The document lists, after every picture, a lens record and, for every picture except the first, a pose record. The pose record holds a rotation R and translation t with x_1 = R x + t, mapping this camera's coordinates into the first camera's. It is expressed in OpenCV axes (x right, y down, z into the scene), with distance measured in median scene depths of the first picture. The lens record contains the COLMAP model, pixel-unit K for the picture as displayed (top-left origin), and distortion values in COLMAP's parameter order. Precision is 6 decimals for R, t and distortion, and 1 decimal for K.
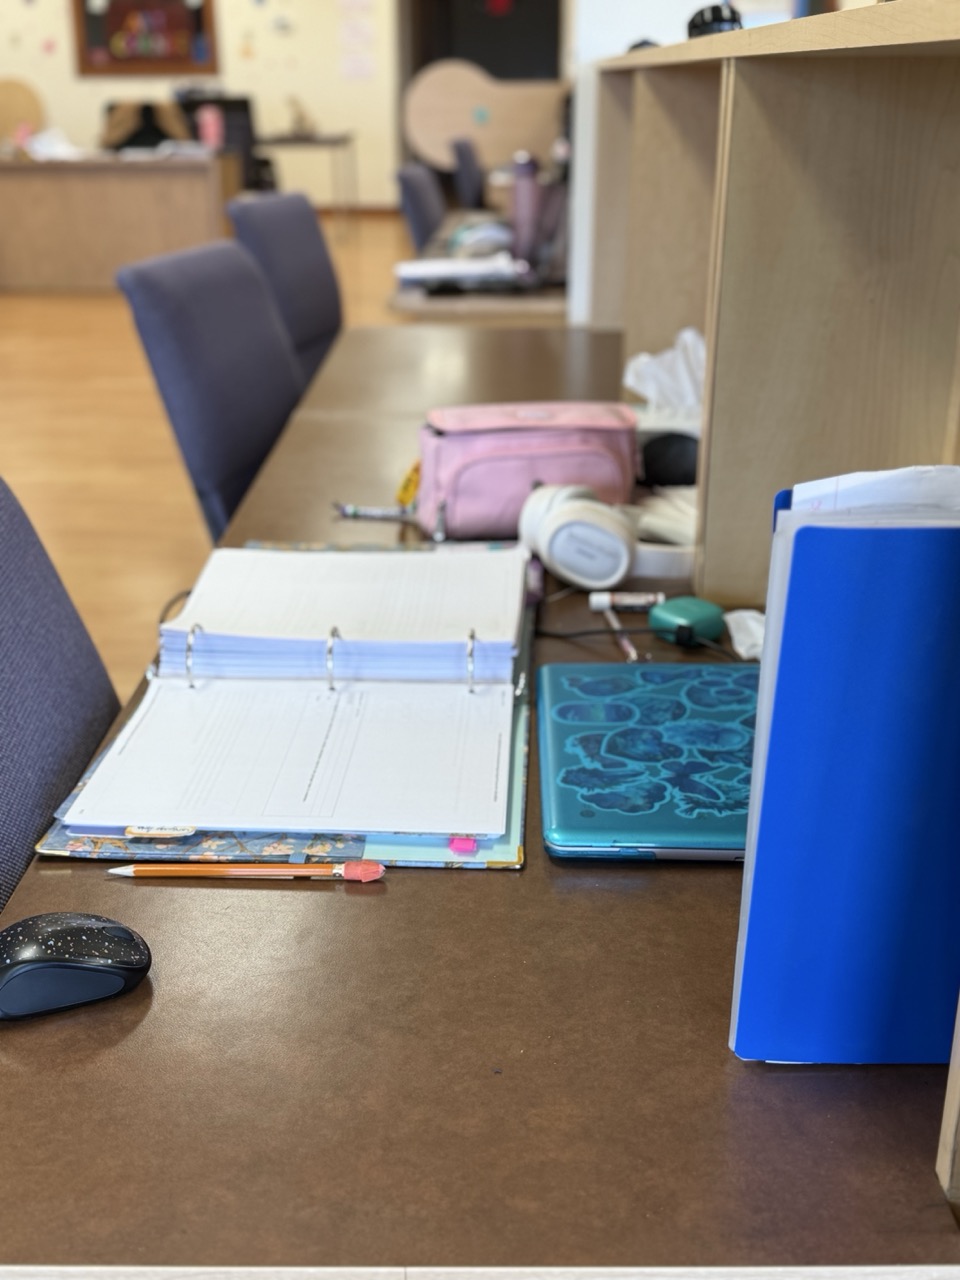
lens RADIAL K [[1396.3, 0, 480.0], [0, 1396.3, 640.0], [0, 0, 1]] dist [0.081981, -0.006996]
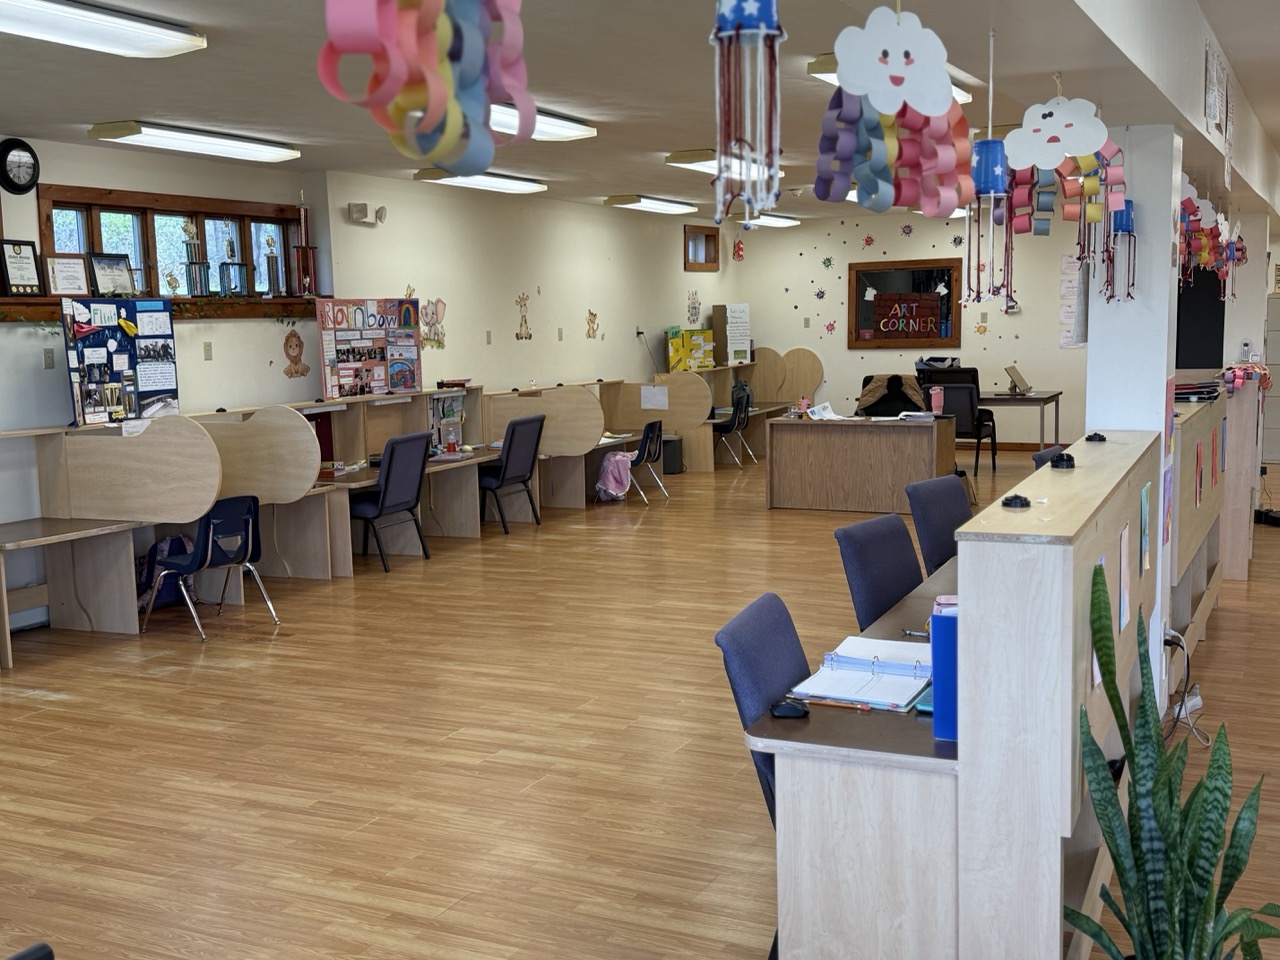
lens RADIAL K [[1396.3, 0, 640.0], [0, 1396.3, 480.0], [0, 0, 1]] dist [0.081981, -0.006996]
pose [[0.916806, 0.026987, -0.398421, 0.080576], [-0.126196, 0.966165, -0.224946, 0.046701], [0.378870, 0.256511, 0.889191, -0.263280]]
